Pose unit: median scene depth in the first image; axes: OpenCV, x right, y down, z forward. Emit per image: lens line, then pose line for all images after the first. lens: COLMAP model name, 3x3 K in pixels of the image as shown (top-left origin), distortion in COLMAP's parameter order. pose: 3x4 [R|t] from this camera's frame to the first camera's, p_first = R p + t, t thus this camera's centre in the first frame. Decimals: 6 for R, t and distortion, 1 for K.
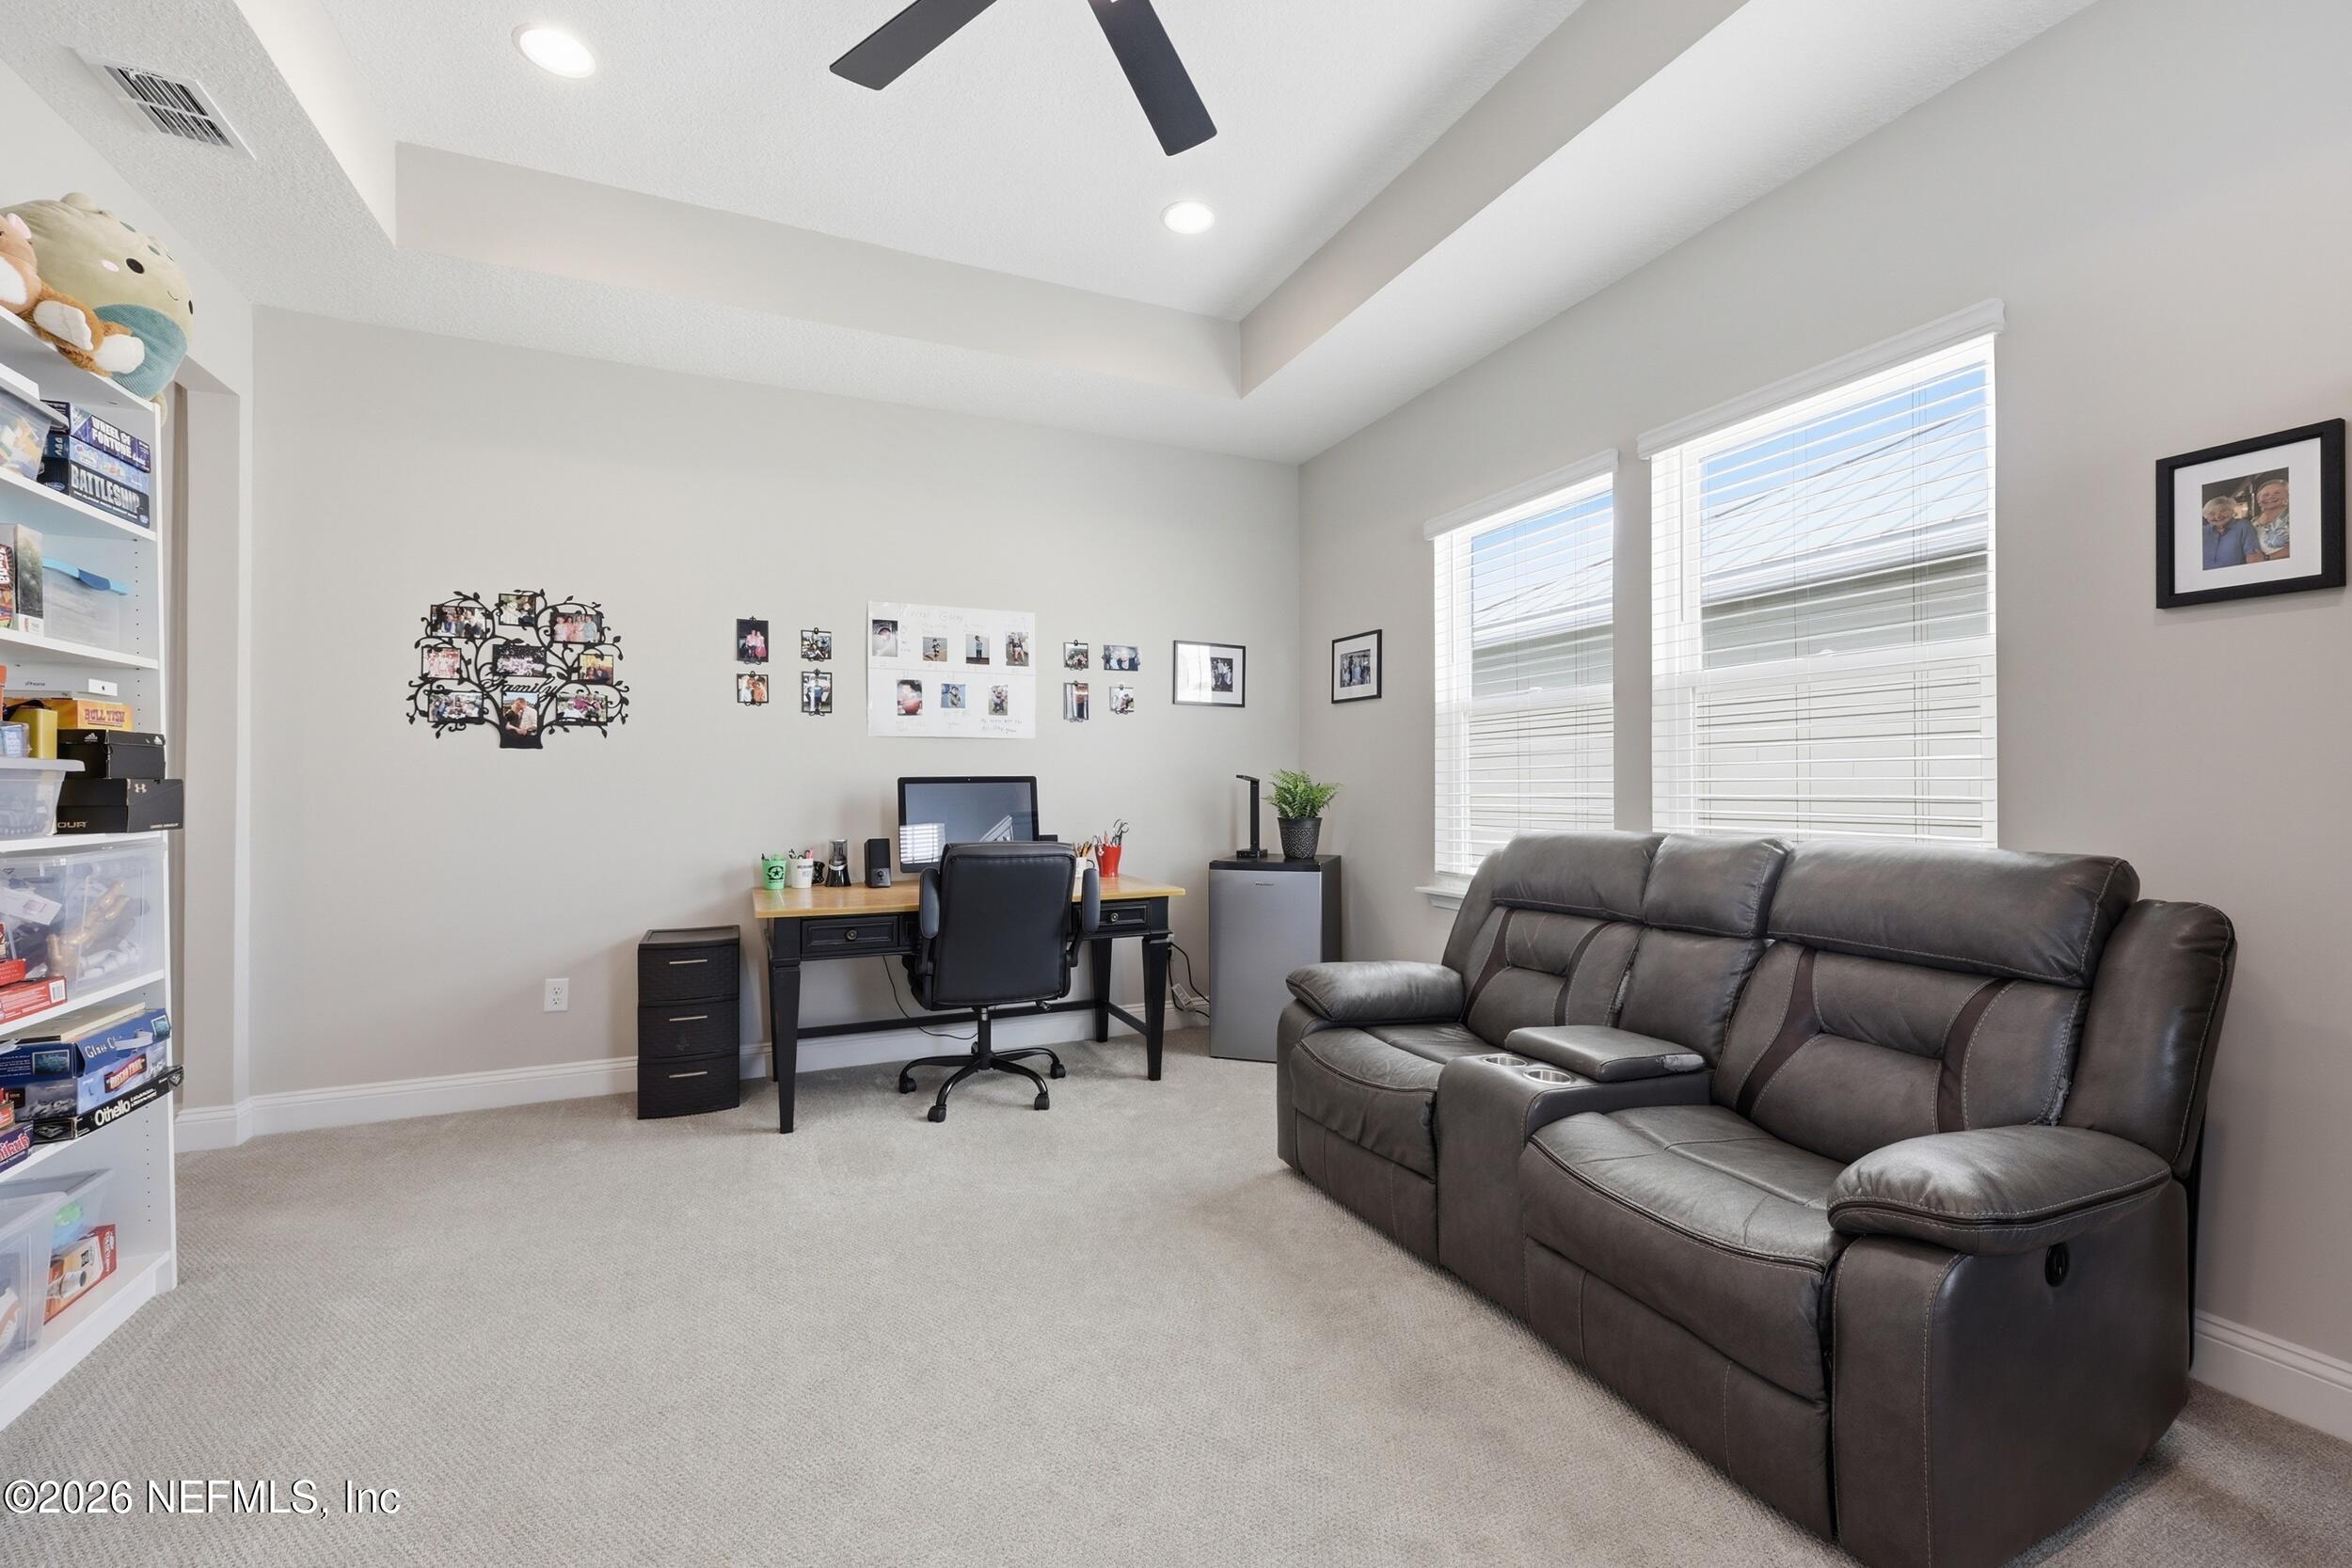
lens RADIAL K [[971.3, 0, 1189.9], [0, 971.3, 784.6], [0, 0, 1]] dist [0.000259, -0.000126]
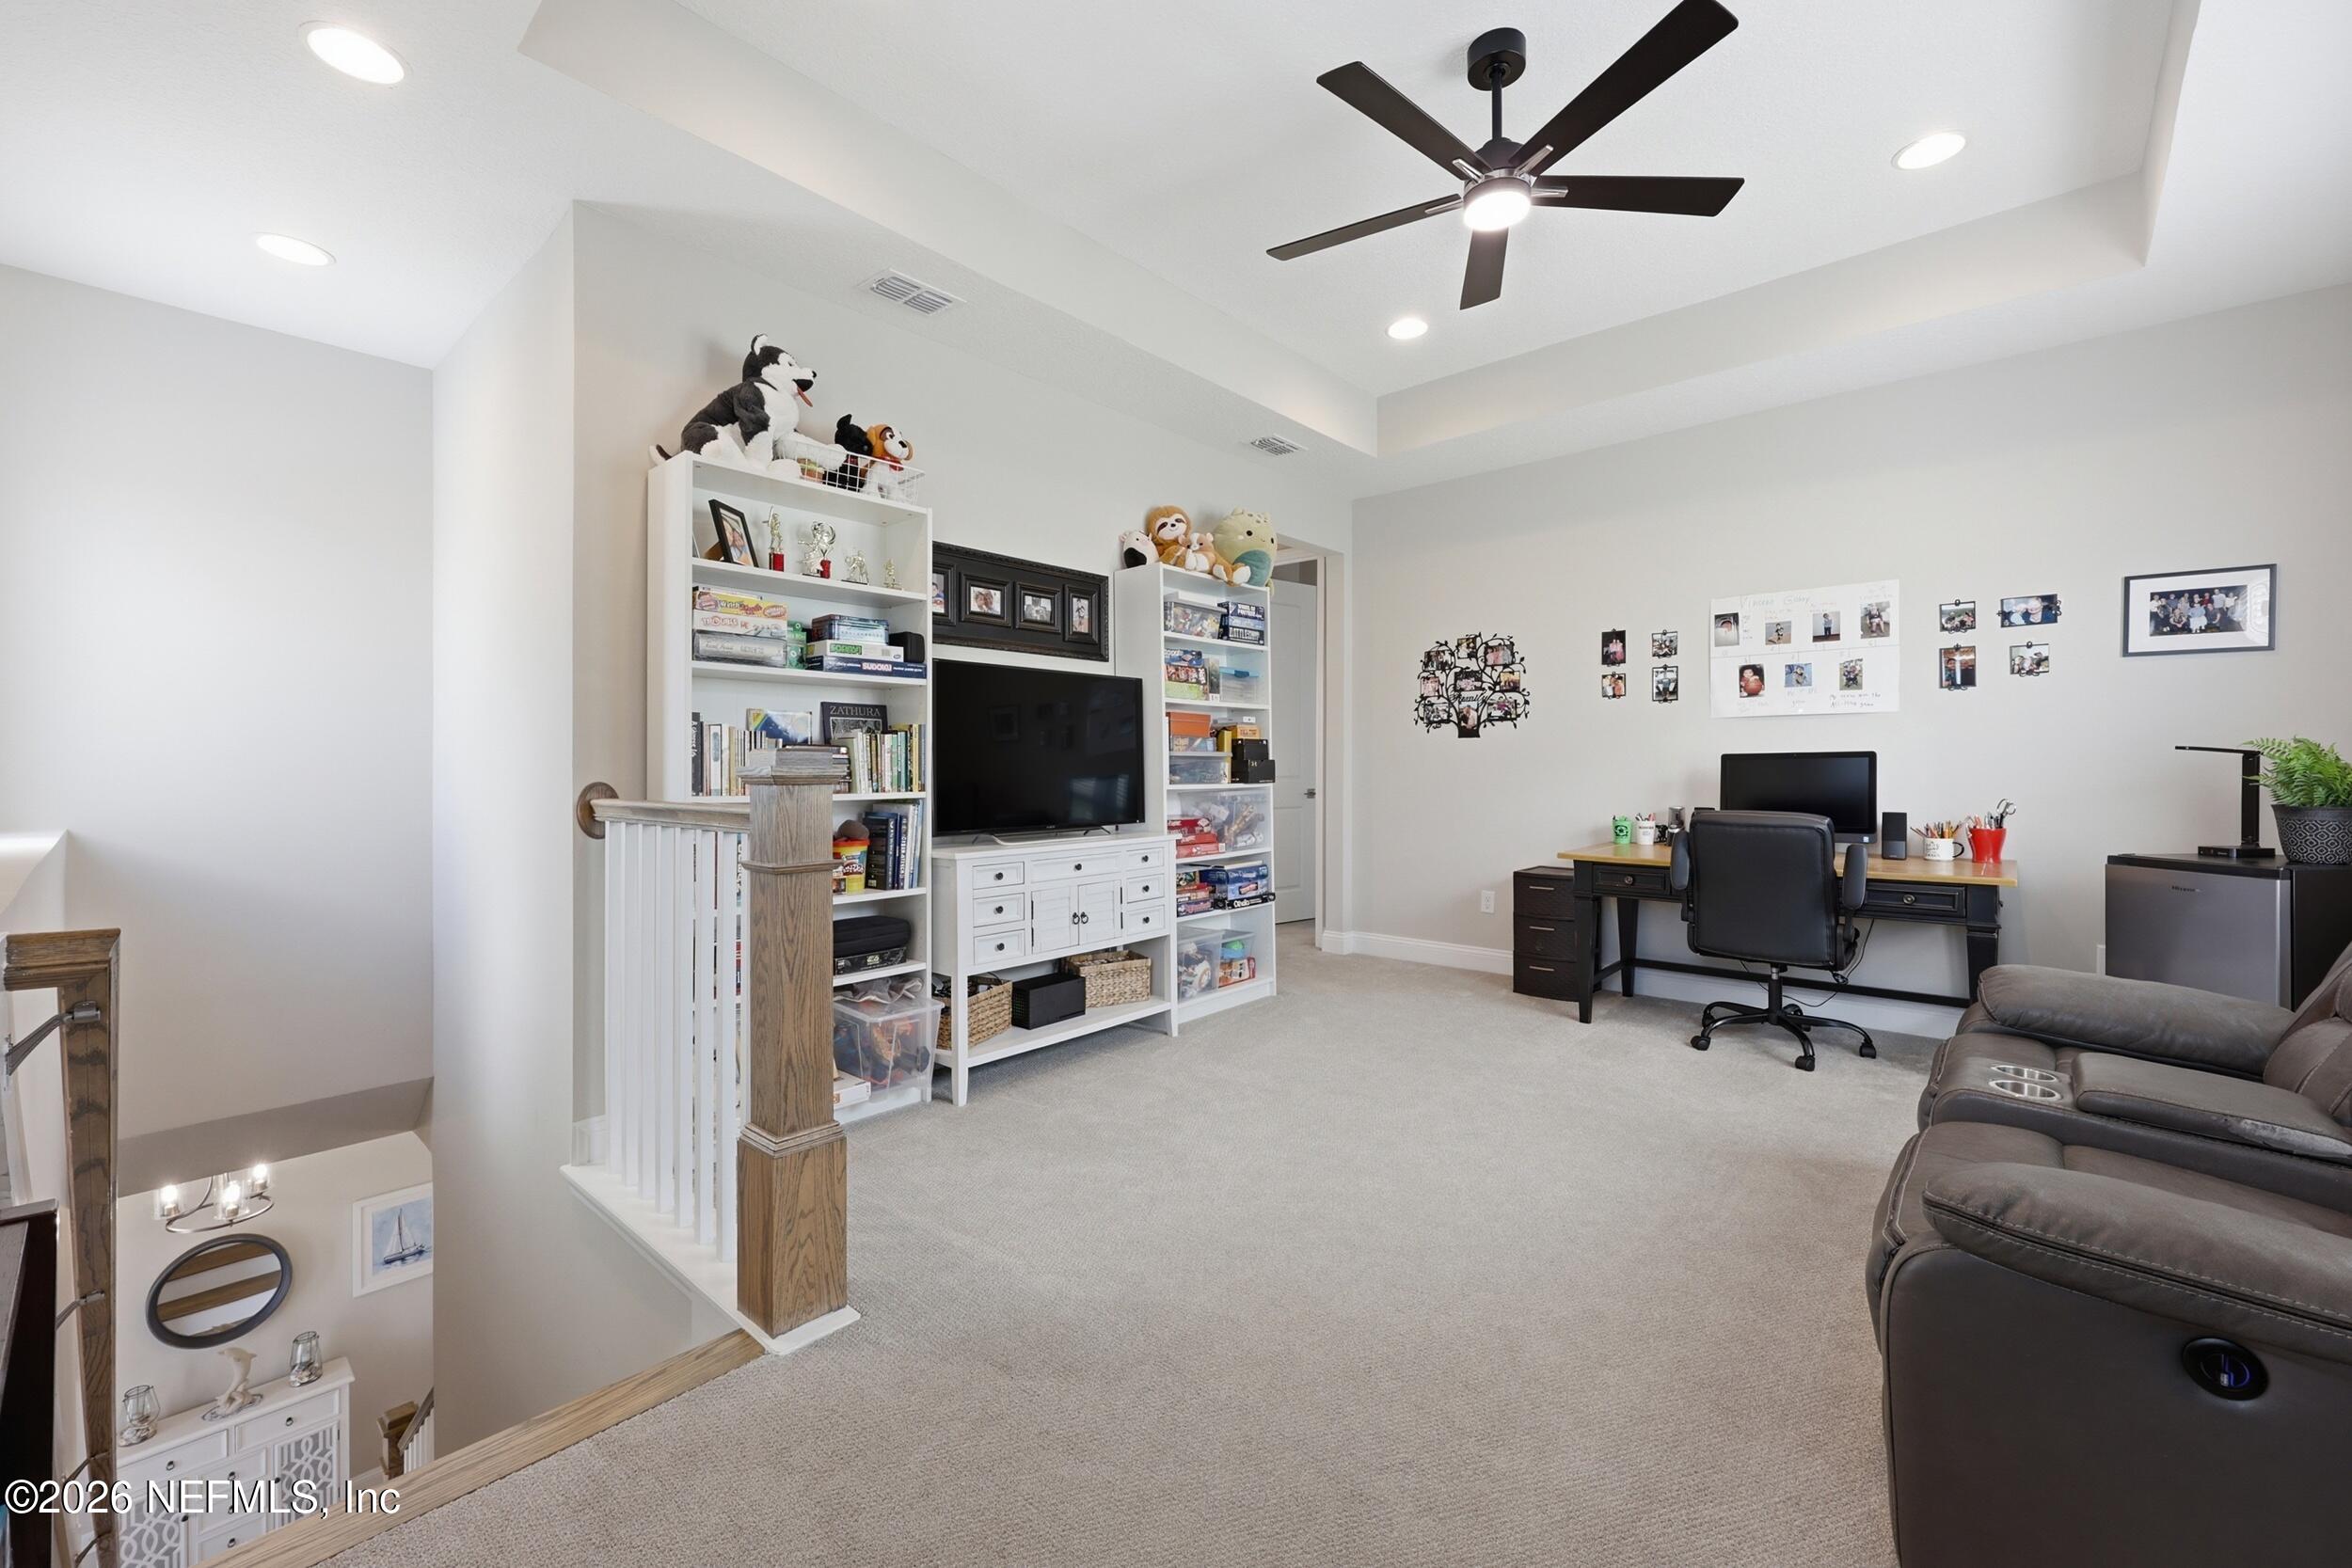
lens RADIAL K [[957.4, 0, 1175.4], [0, 957.4, 770.6], [0, 0, 1]] dist [0.001823, 0.000064]
pose [[0.400056, 0.005682, -0.916473, 0.504383], [0.004292, 0.999958, 0.008073, 0.000402], [0.916481, -0.007163, 0.400015, -0.031722]]
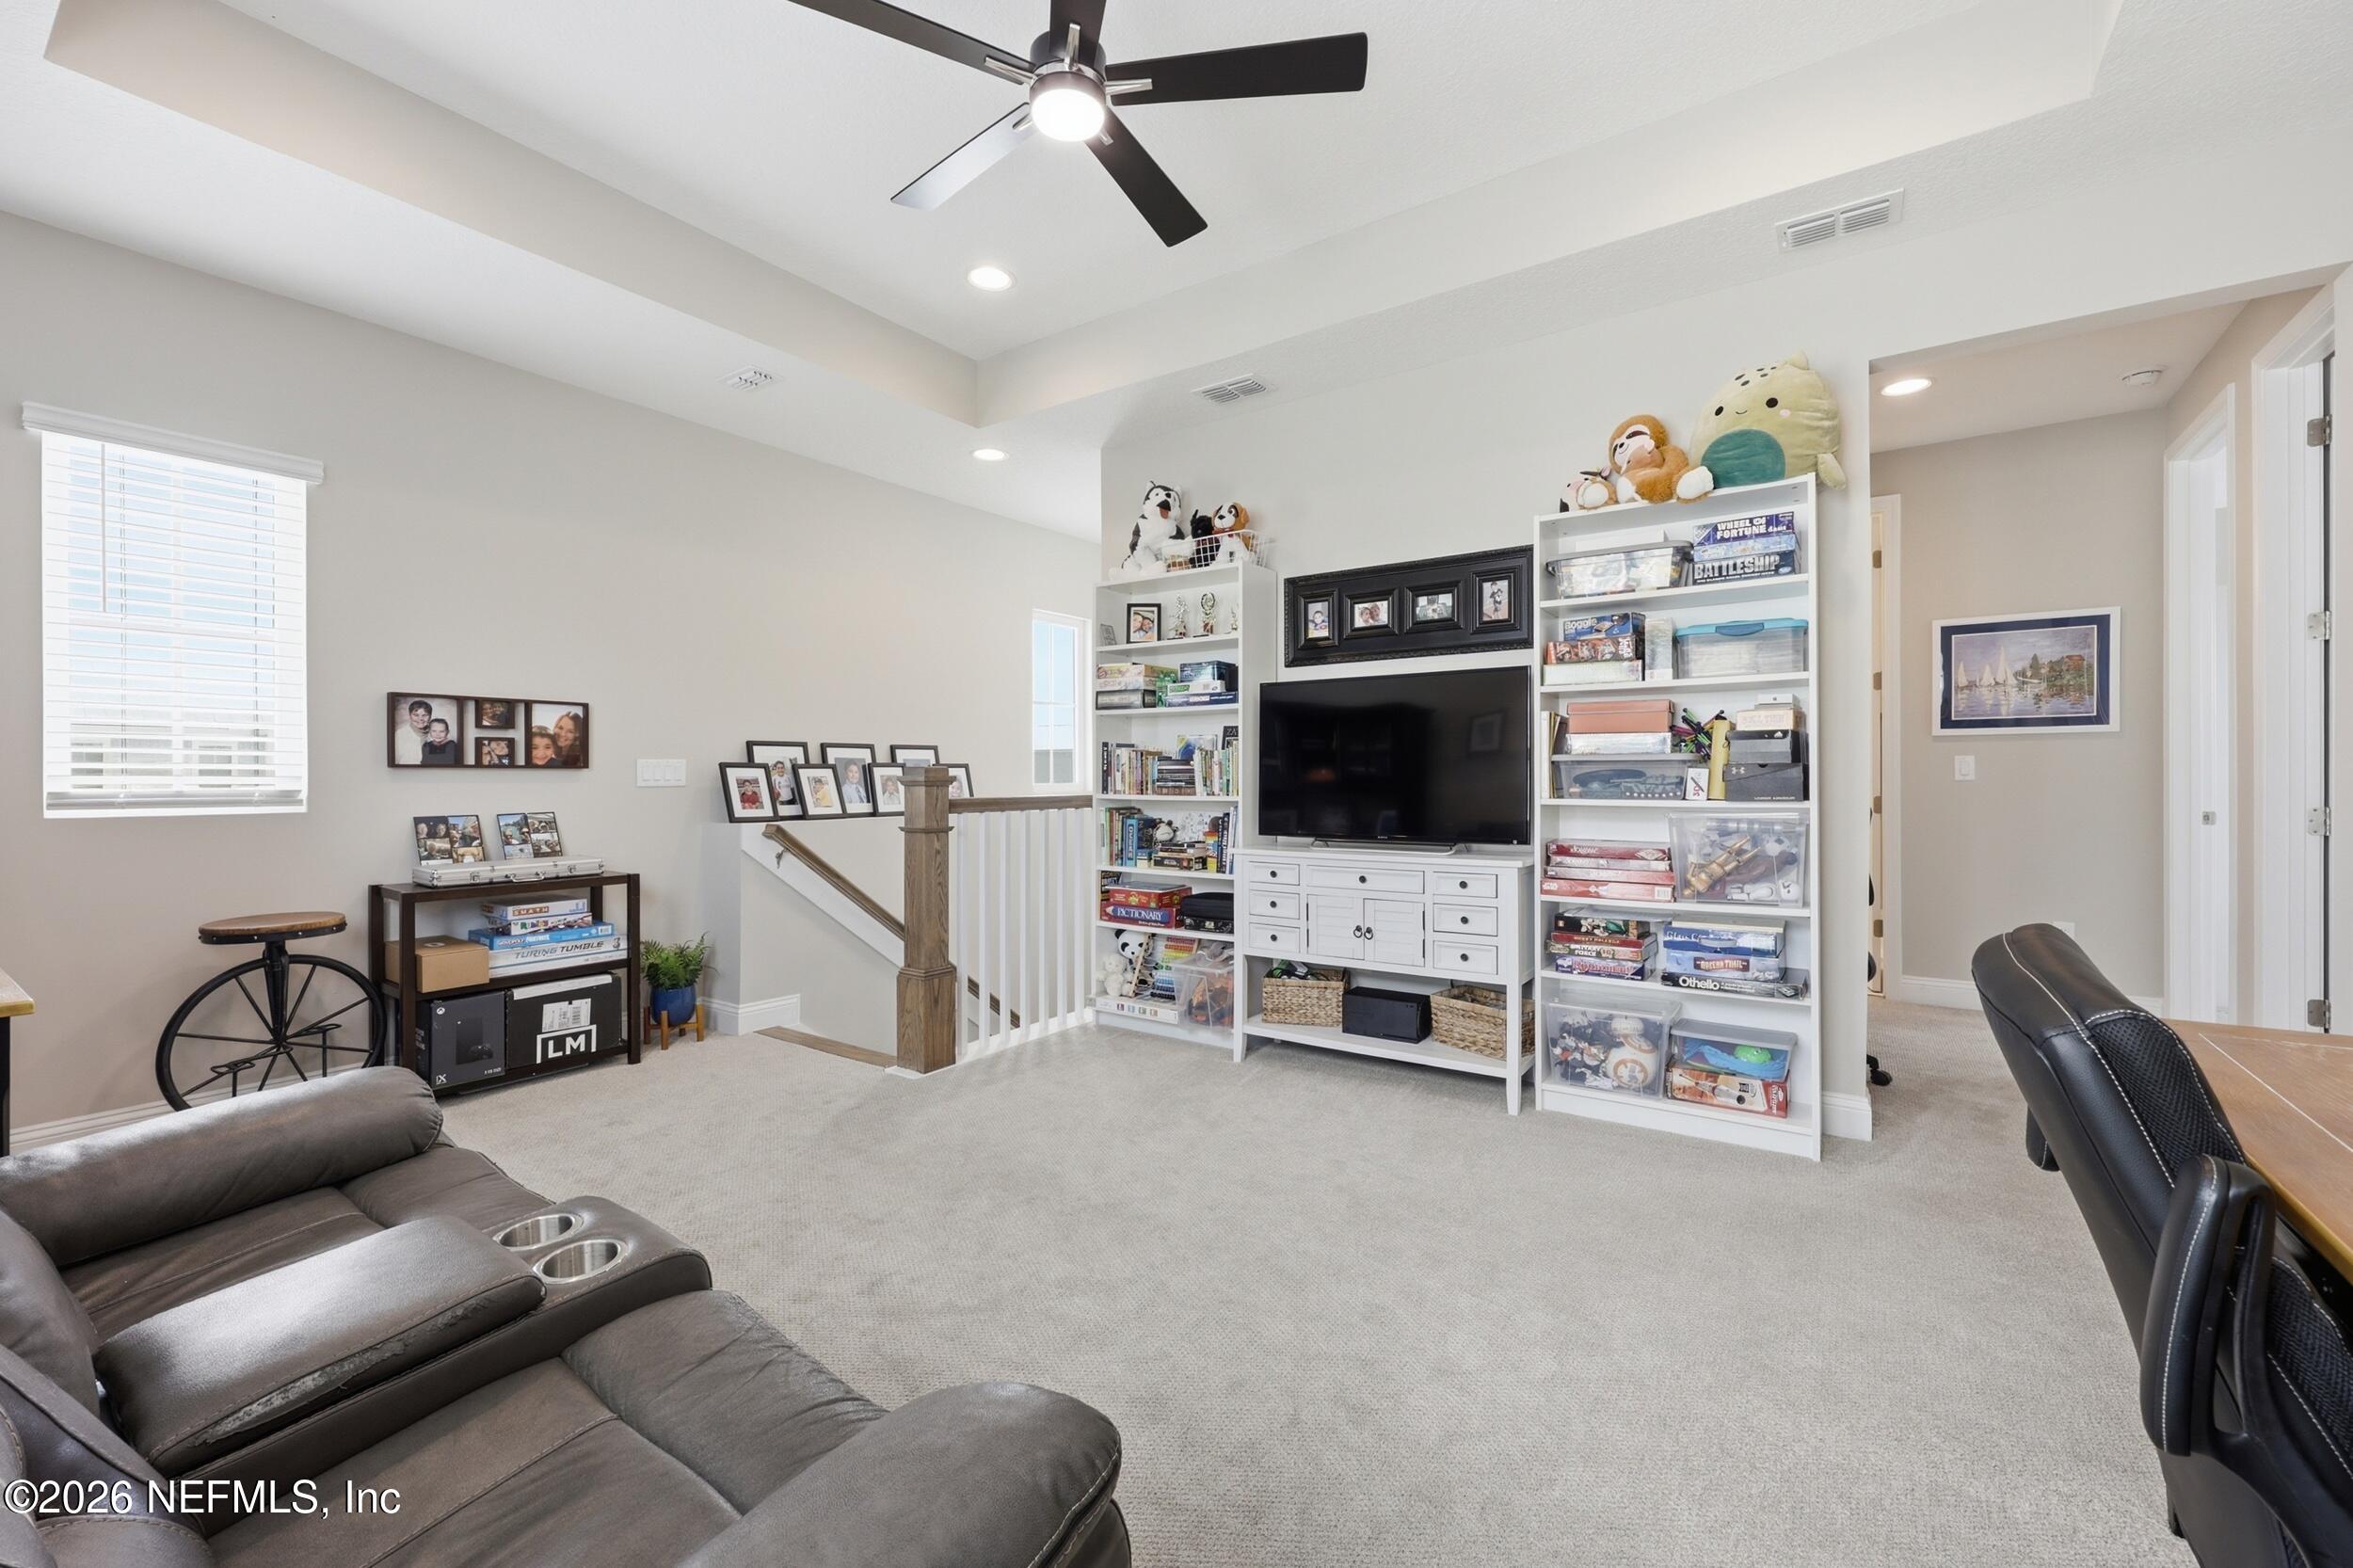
lens RADIAL K [[952.1, 0, 1170.6], [0, 952.1, 782.1], [0, 0, 1]] dist [0.000701, 0.000013]
pose [[-0.864313, 0.008934, -0.502875, 0.193926], [0.007721, 0.999960, 0.004494, 0.004890], [0.502895, 0.000002, -0.864347, 1.024681]]
